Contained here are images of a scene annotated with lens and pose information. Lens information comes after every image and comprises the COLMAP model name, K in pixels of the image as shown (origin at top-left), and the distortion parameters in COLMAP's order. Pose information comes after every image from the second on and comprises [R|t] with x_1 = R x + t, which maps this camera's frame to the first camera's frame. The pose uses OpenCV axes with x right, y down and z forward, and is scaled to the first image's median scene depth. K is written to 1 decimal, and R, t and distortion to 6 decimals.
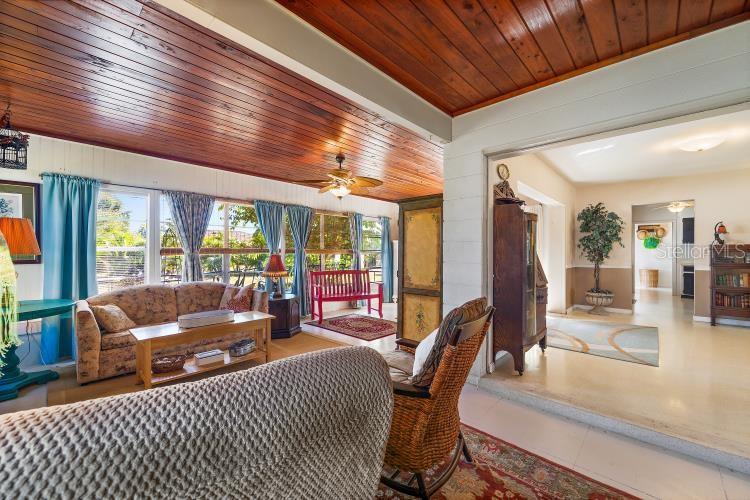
lens RADIAL K [[305.0, 0, 376.9], [0, 305.0, 251.0], [0, 0, 1]] dist [-0.002297, -0.000906]
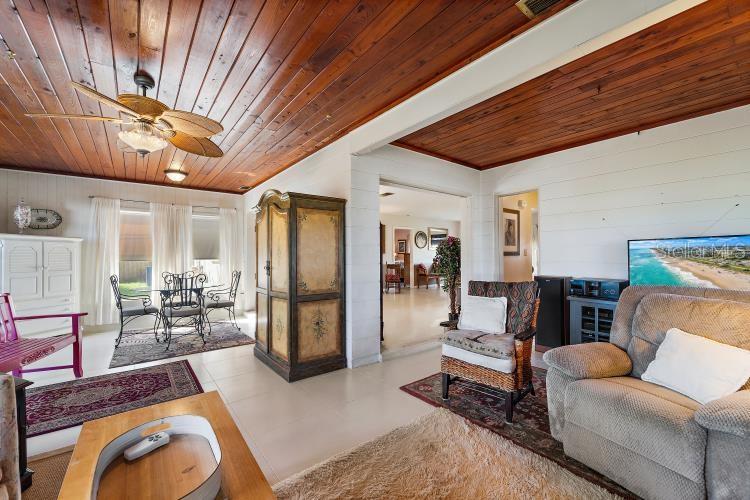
lens RADIAL K [[305.0, 0, 371.3], [0, 305.0, 253.7], [0, 0, 1]] dist [-0.002297, -0.000906]
pose [[0.155124, 0.002858, 0.987891, -0.581767], [0.003213, 0.999989, -0.003397, 0.002583], [-0.987890, 0.003701, 0.155113, 0.528940]]
